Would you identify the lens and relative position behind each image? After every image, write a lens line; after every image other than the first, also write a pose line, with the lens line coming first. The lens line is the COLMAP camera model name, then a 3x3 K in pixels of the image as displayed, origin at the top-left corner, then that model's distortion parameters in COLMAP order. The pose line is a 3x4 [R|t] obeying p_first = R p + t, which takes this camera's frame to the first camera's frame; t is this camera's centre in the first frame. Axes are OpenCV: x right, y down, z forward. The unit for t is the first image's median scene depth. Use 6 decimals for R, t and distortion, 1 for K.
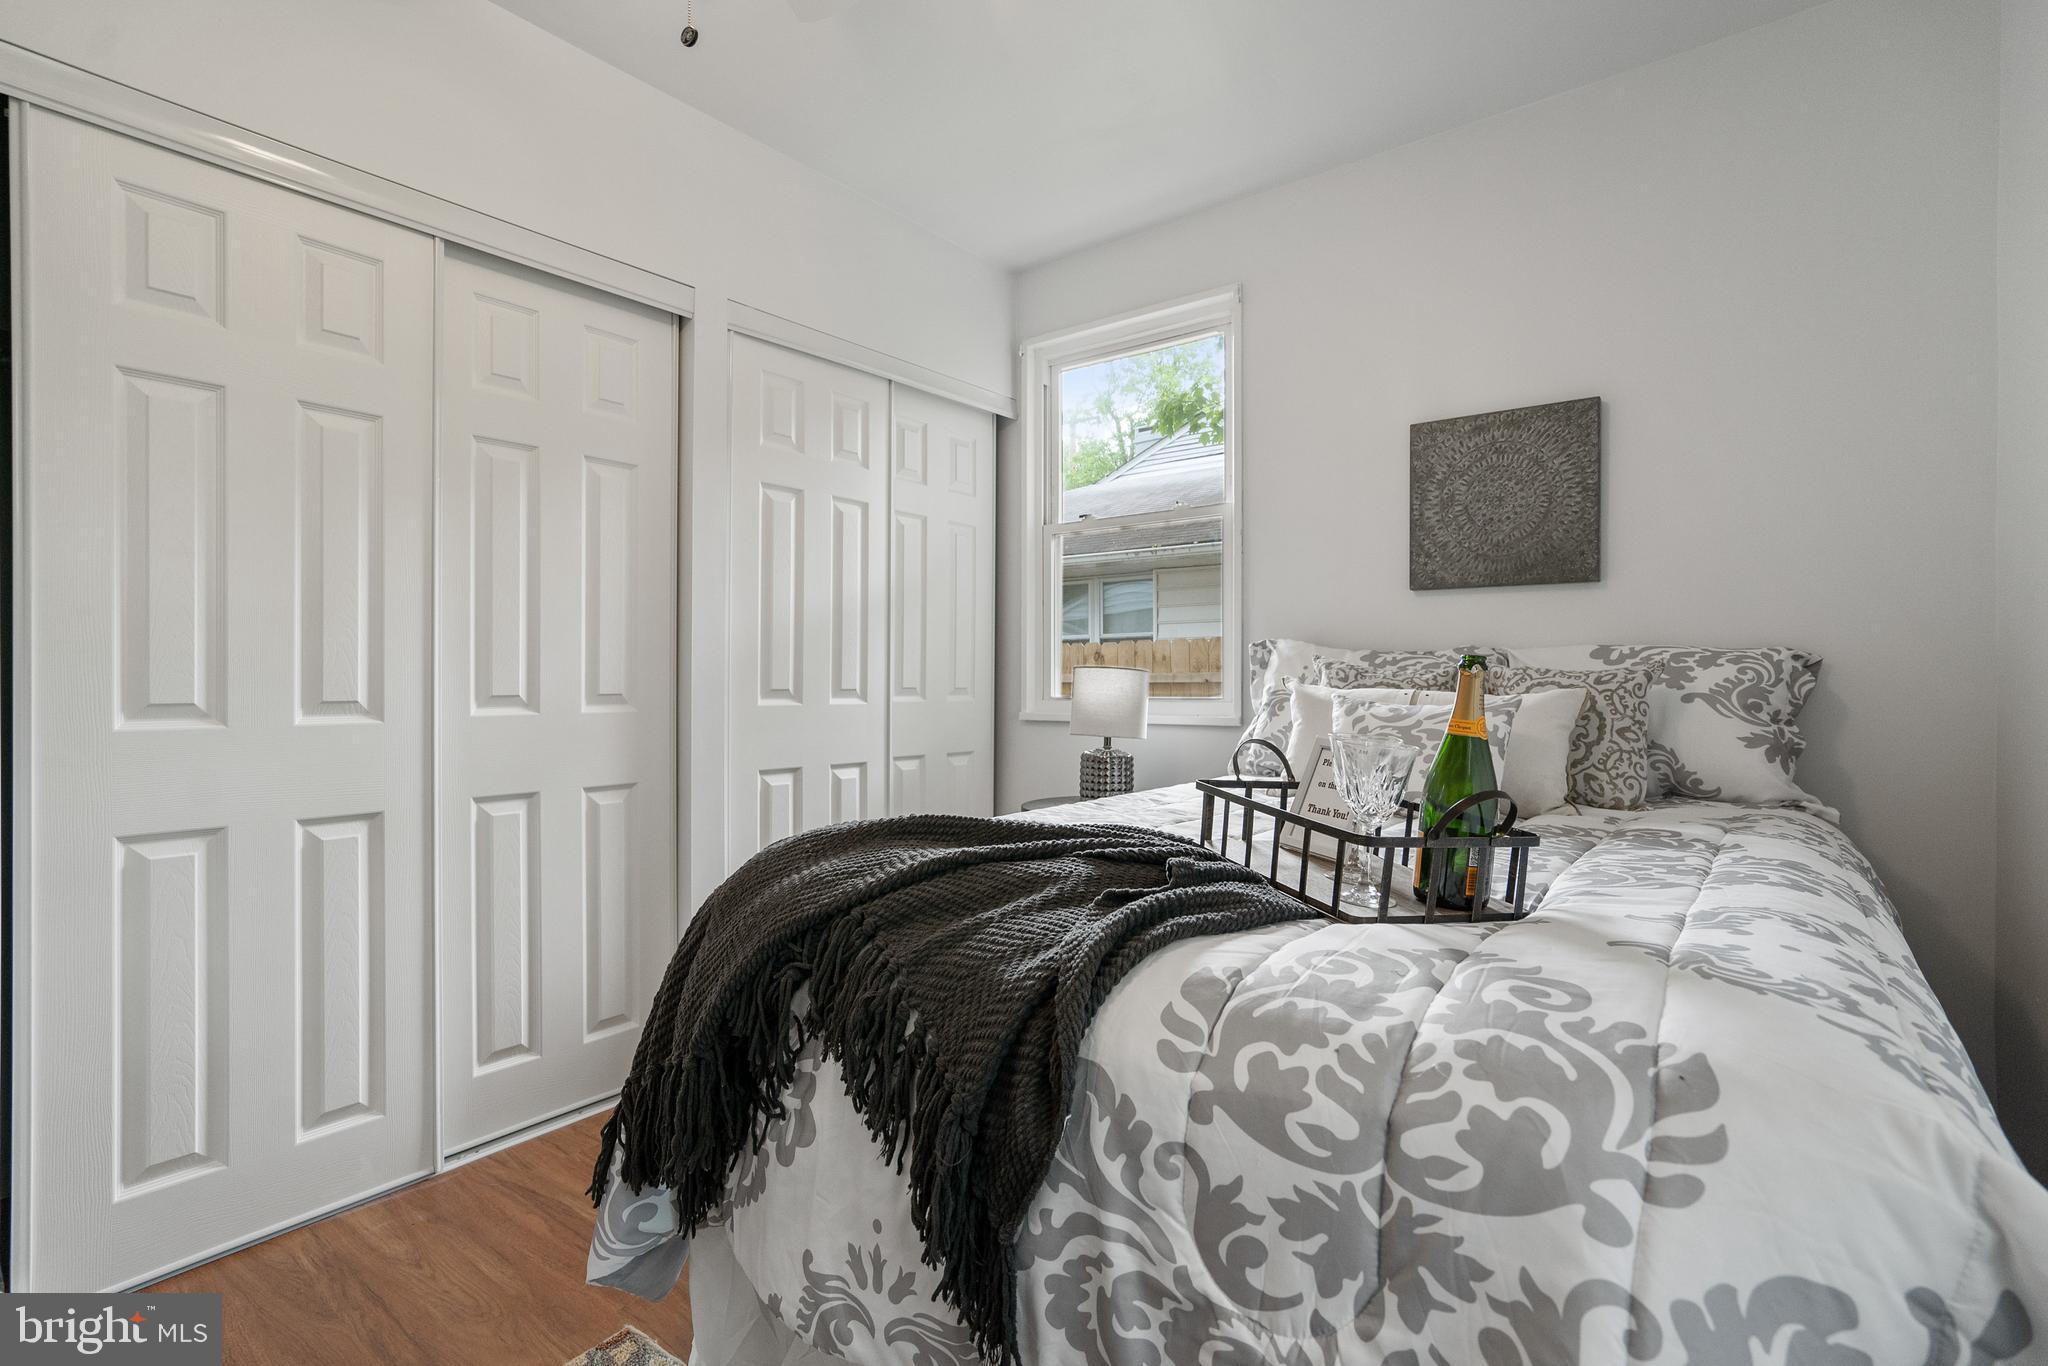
lens RADIAL K [[962.1, 0, 1027.7], [0, 962.1, 680.1], [0, 0, 1]] dist [-0.034894, 0.021726]
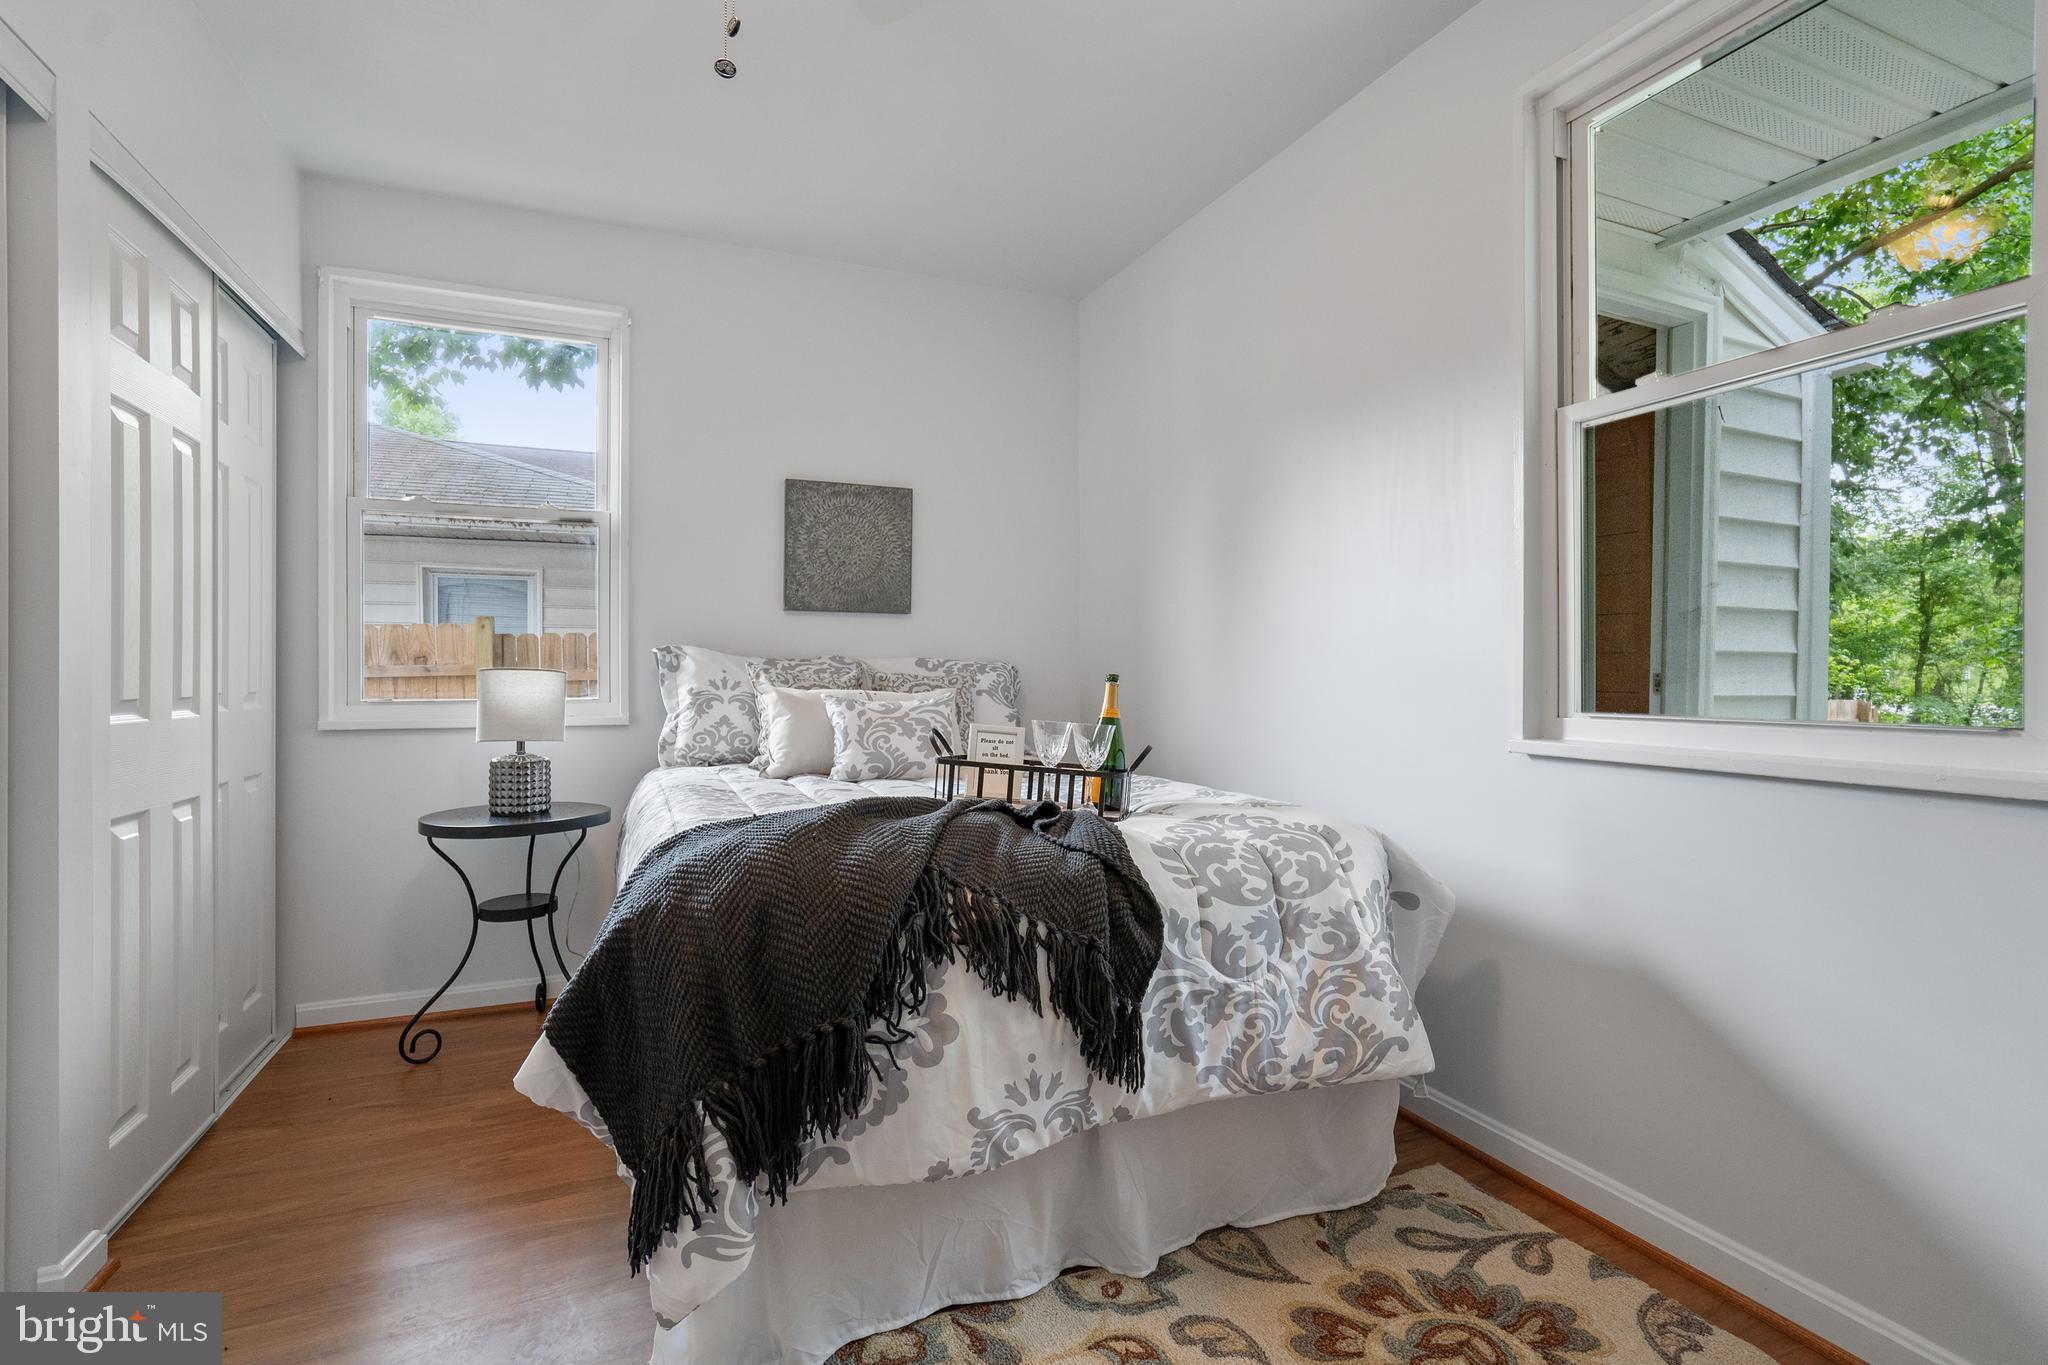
lens RADIAL K [[962.1, 0, 1037.5], [0, 962.1, 677.4], [0, 0, 1]] dist [-0.034894, 0.021726]
pose [[0.476089, -0.003103, 0.879392, -1.479851], [-0.003372, 0.999980, 0.005354, -0.034258], [-0.879391, -0.005514, 0.476069, 0.278078]]
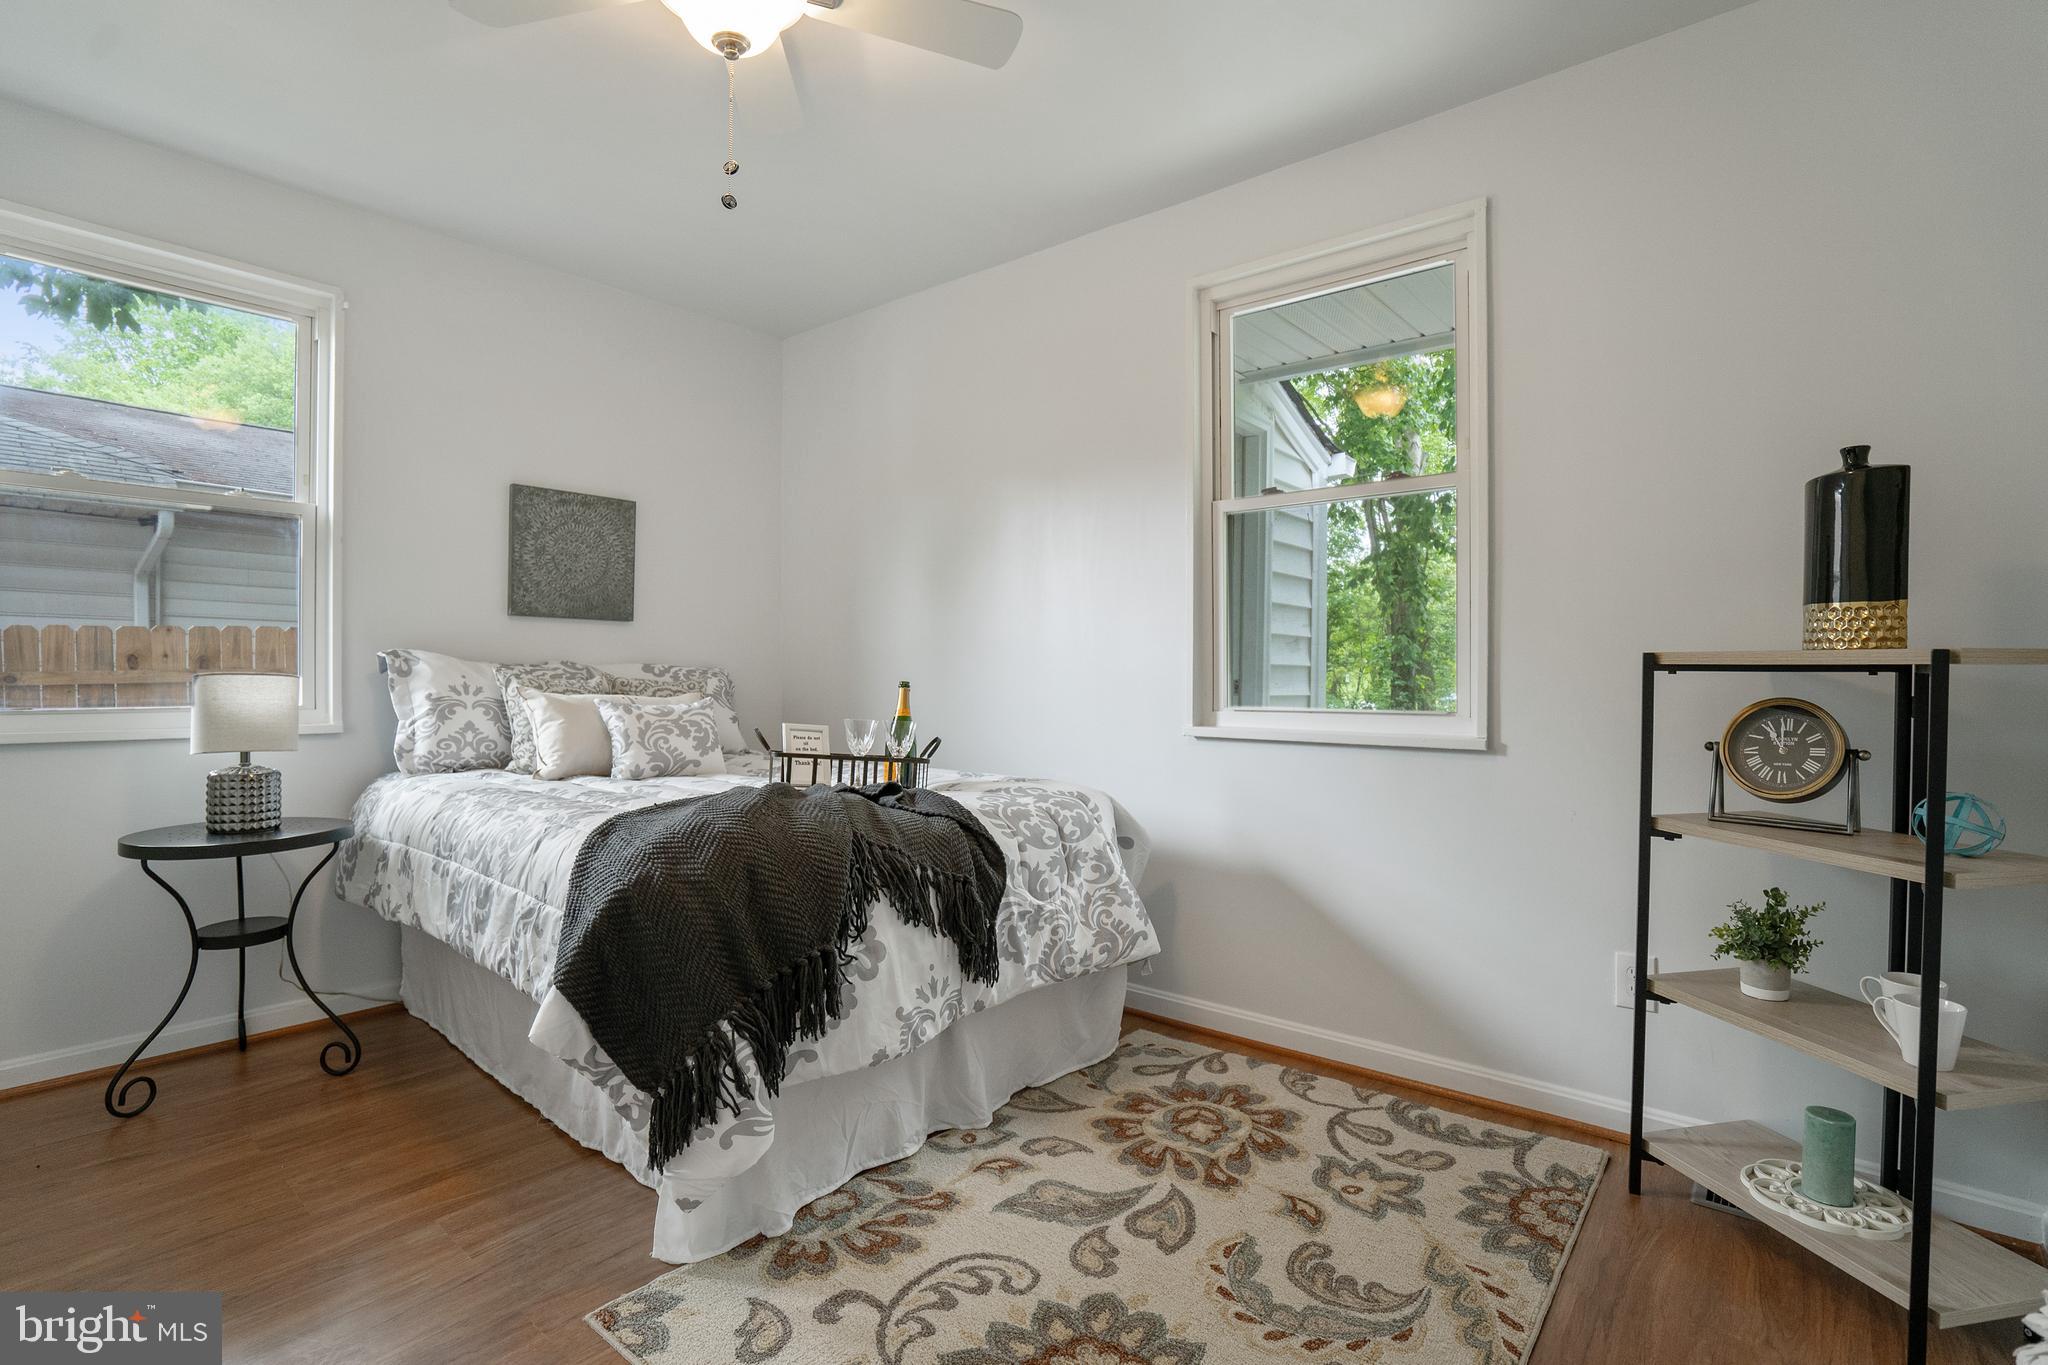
lens RADIAL K [[962.1, 0, 1018.4], [0, 962.1, 675.0], [0, 0, 1]] dist [-0.034894, 0.021726]
pose [[0.048134, 0.000931, 0.998840, -2.197594], [-0.007805, 0.999969, -0.000556, -0.050899], [-0.998810, -0.007770, 0.048140, 0.722748]]
